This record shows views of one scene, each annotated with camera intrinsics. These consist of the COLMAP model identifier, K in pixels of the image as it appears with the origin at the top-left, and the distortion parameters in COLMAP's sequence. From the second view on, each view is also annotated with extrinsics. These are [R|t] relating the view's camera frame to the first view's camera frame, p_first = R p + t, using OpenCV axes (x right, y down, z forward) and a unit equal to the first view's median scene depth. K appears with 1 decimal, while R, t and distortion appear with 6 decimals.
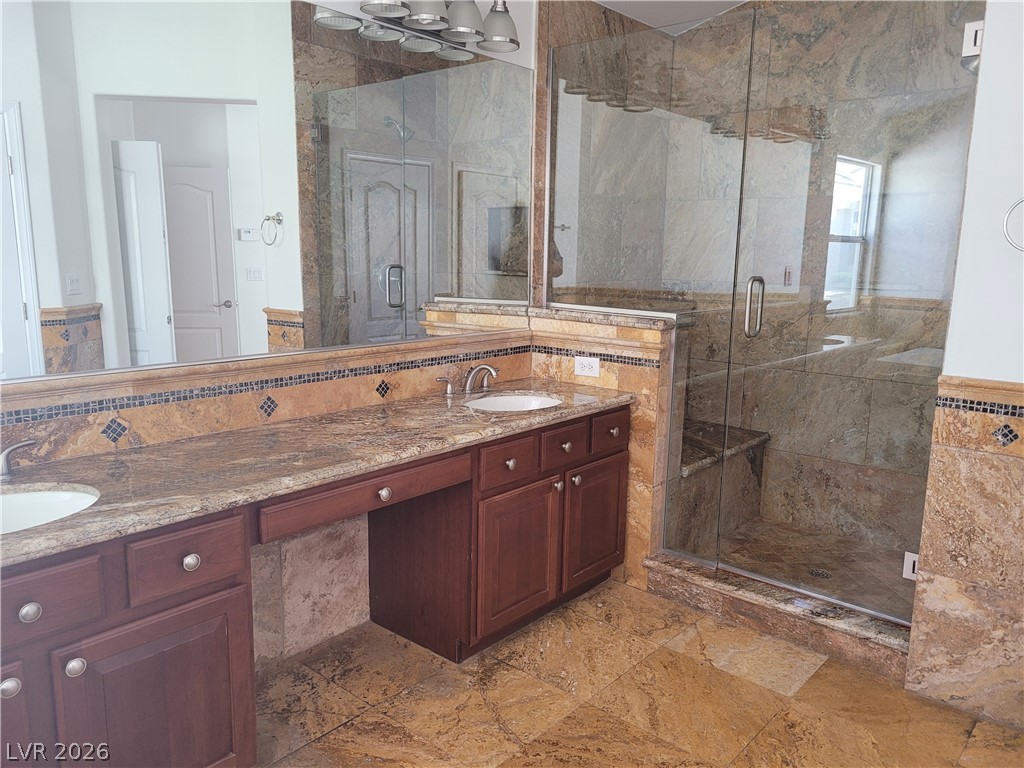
lens RADIAL K [[769.5, 0, 519.6], [0, 769.5, 387.9], [0, 0, 1]] dist [0.052937, -0.032238]
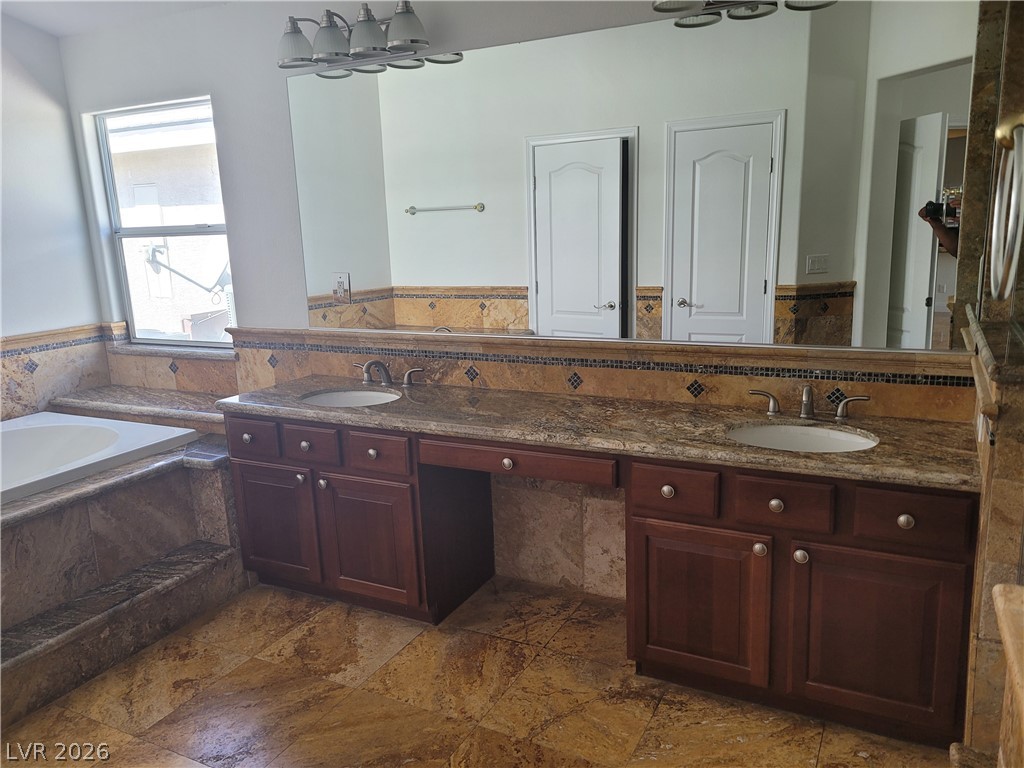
lens RADIAL K [[769.5, 0, 510.1], [0, 769.5, 382.0], [0, 0, 1]] dist [0.052937, -0.032238]
pose [[0.219200, 0.172304, -0.960345, 0.738526], [-0.130033, 0.980661, 0.146269, -0.124687], [0.966976, 0.092815, 0.237366, 0.558363]]
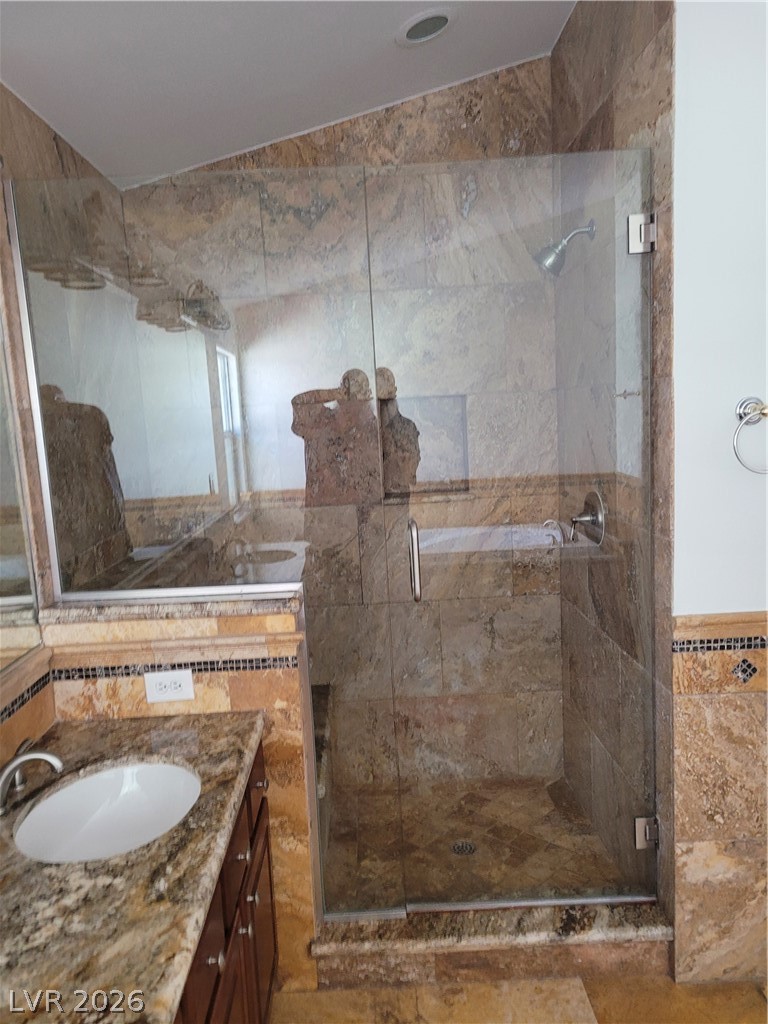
lens RADIAL K [[769.5, 0, 371.9], [0, 769.5, 523.8], [0, 0, 1]] dist [0.052937, -0.032238]
pose [[0.751527, -0.151527, 0.642064, -0.209355], [0.183264, 0.982909, 0.017459, -0.166827], [-0.633736, 0.104546, 0.766452, 0.472397]]
